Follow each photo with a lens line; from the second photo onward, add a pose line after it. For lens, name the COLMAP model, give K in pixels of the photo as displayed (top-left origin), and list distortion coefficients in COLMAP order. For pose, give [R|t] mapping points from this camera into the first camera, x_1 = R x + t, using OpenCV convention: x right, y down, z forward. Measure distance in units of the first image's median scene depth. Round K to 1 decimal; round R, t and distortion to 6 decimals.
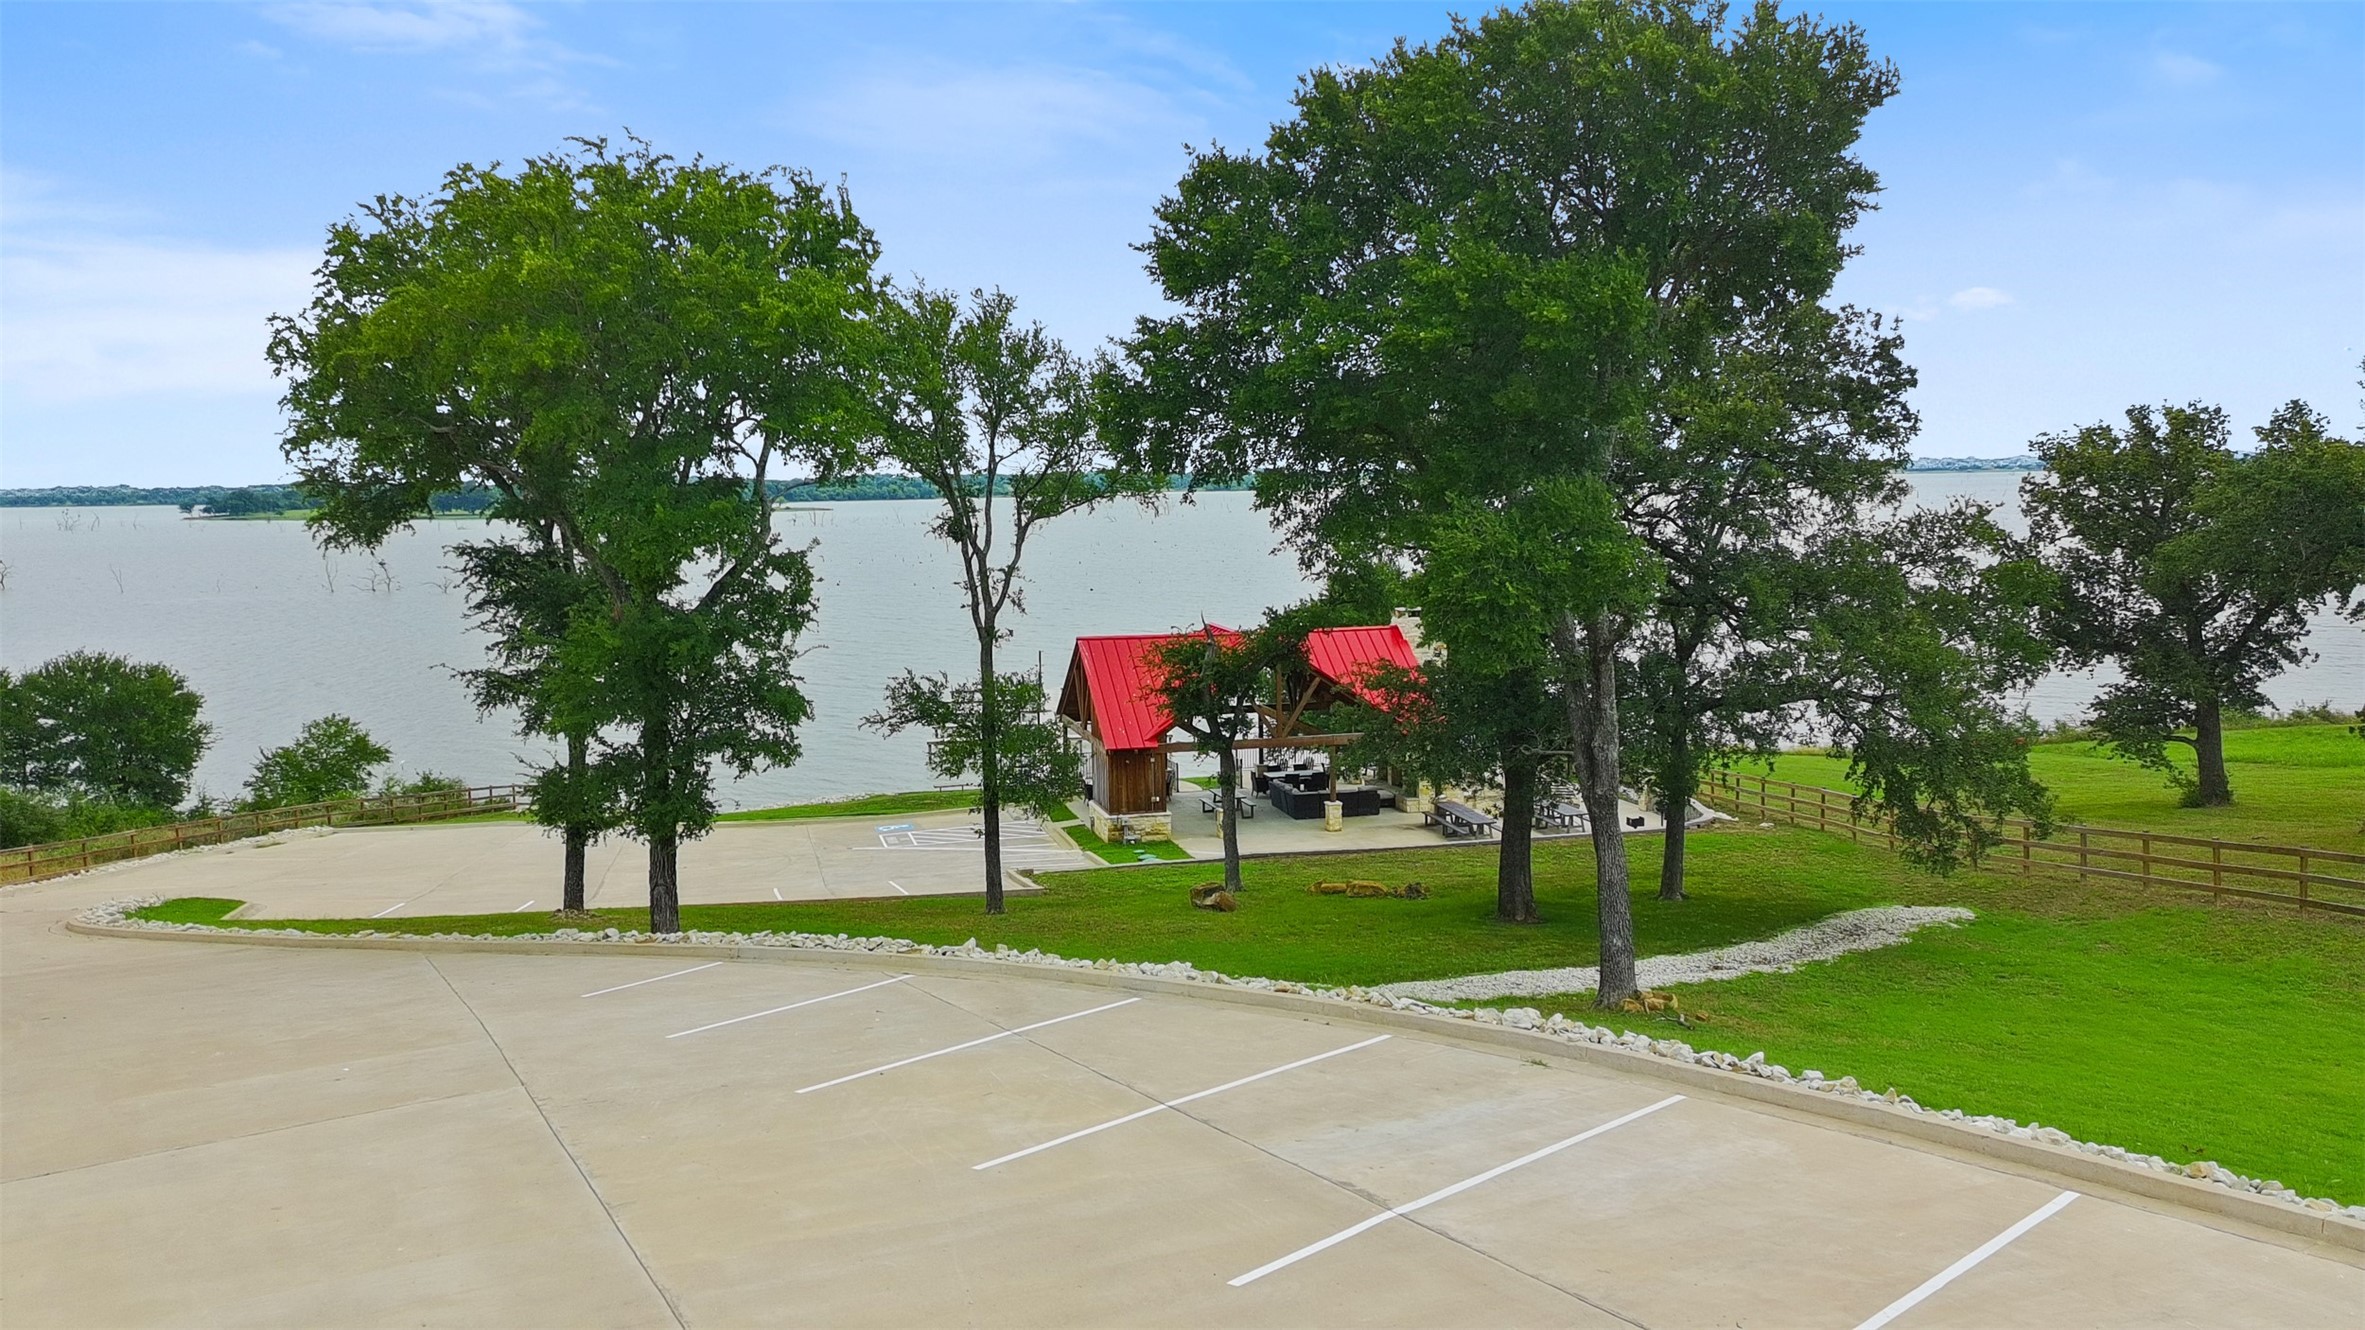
lens RADIAL K [[1814.8, 0, 1182.5], [0, 1814.8, 665.0], [0, 0, 1]] dist [0.041667, 0.005125]
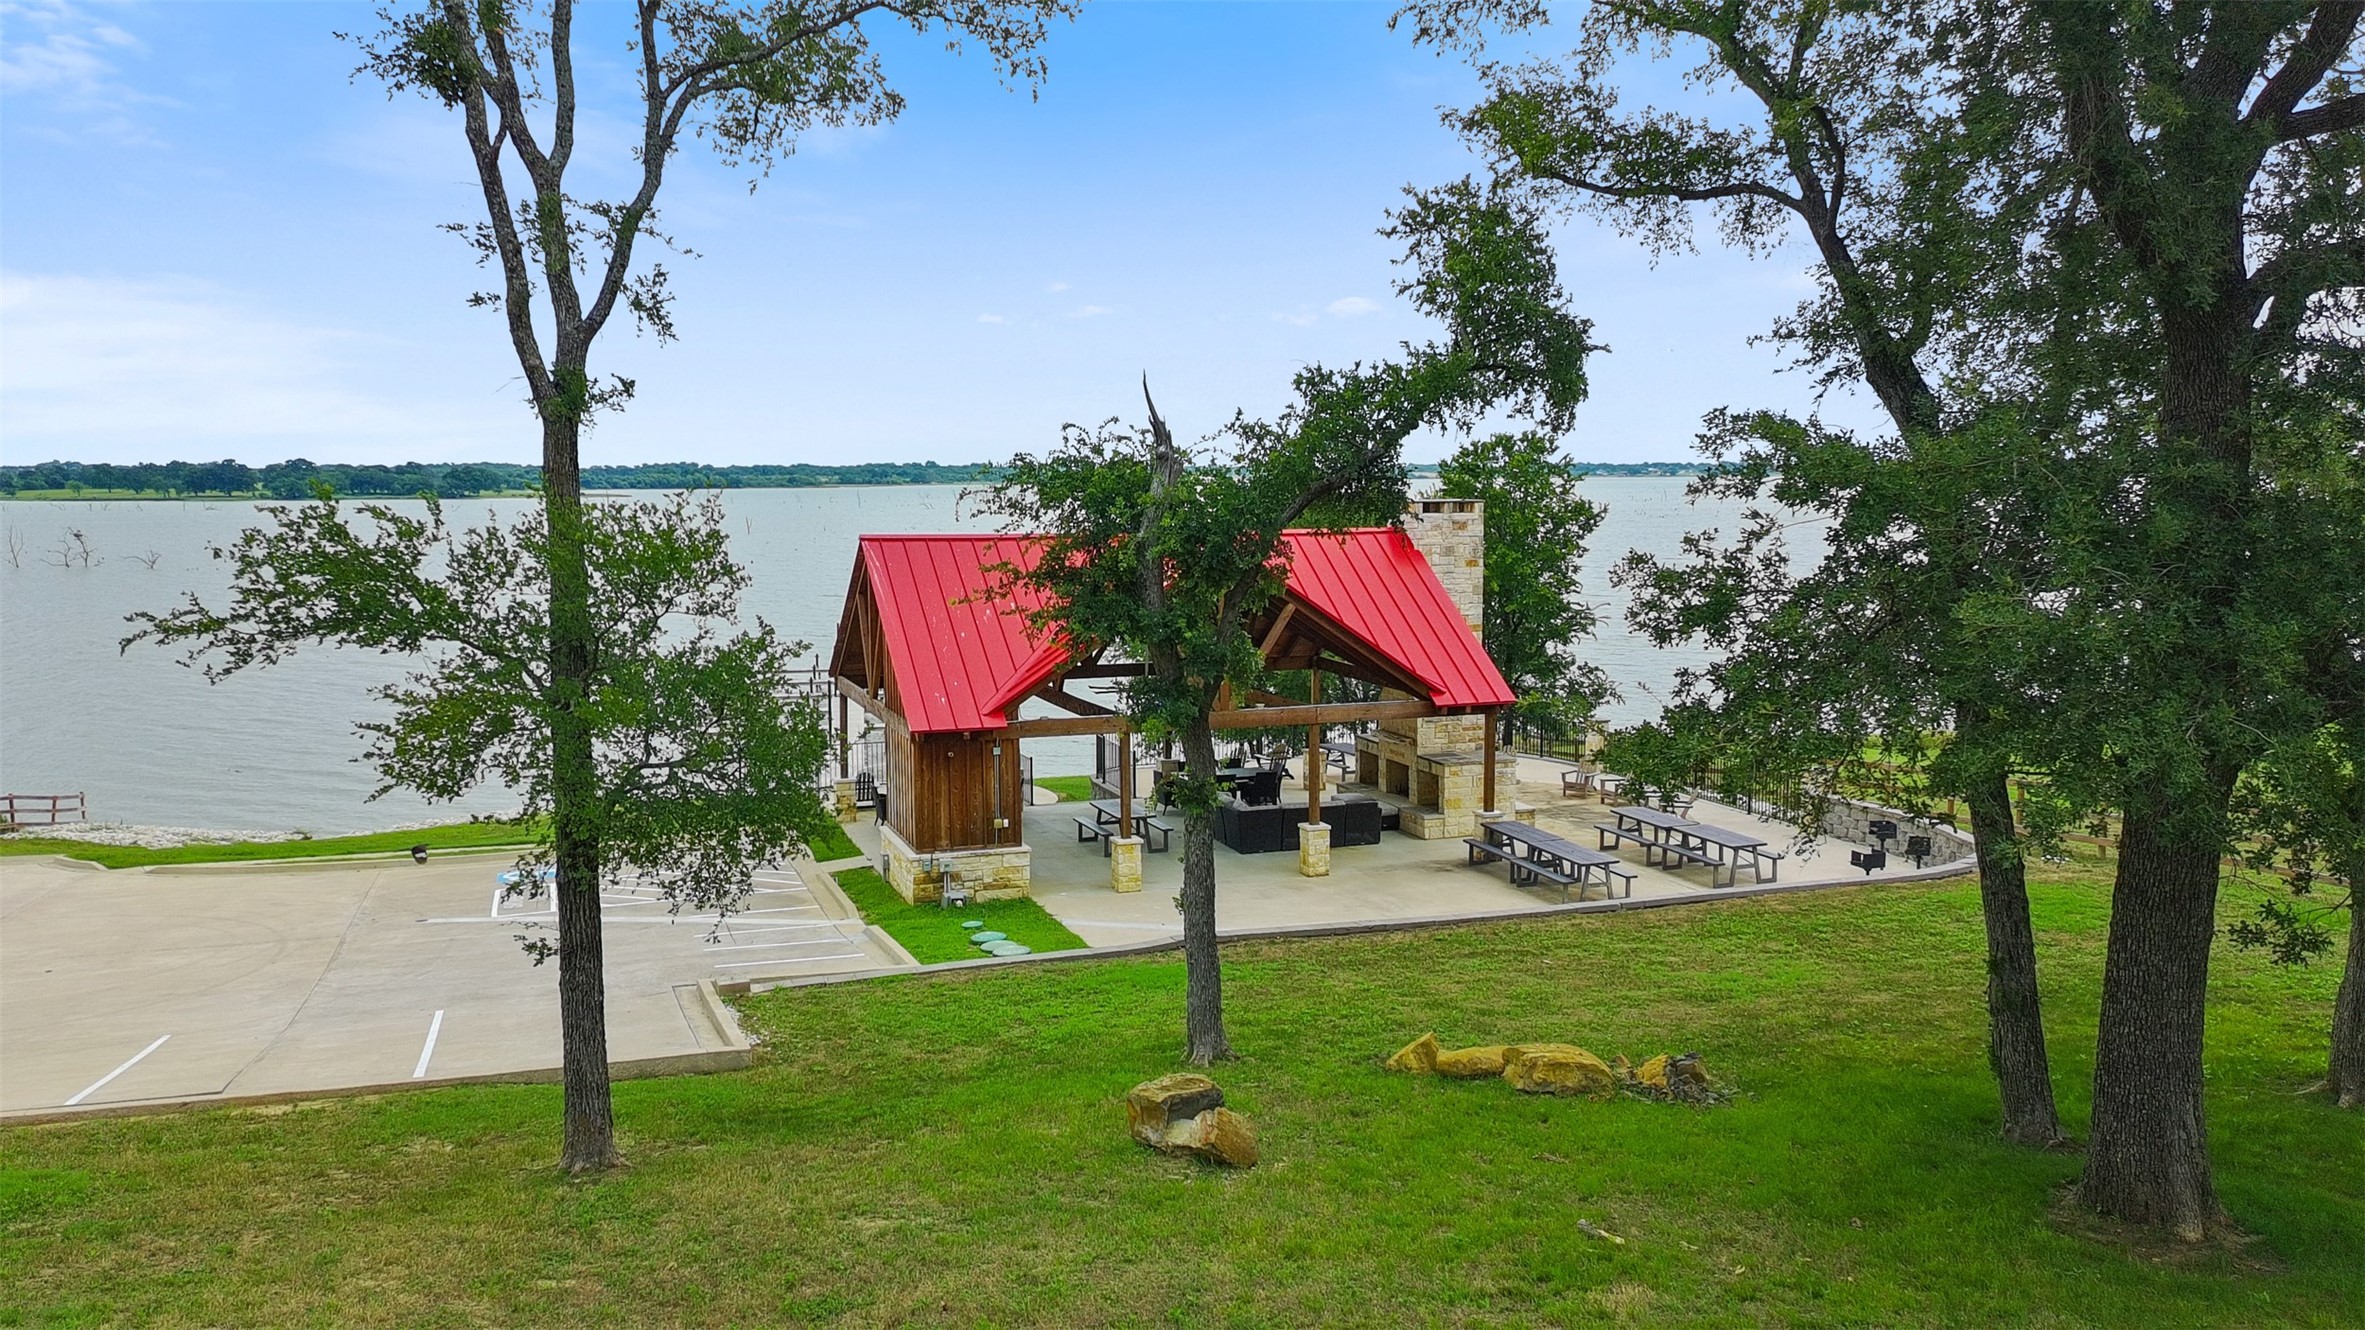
lens RADIAL K [[1814.8, 0, 1182.5], [0, 1814.8, 665.0], [0, 0, 1]] dist [0.041667, 0.005125]
pose [[0.994861, 0.002145, 0.101223, -0.017206], [-0.002347, 0.999995, 0.001881, 0.026941], [-0.101218, -0.002109, 0.994862, 0.479369]]
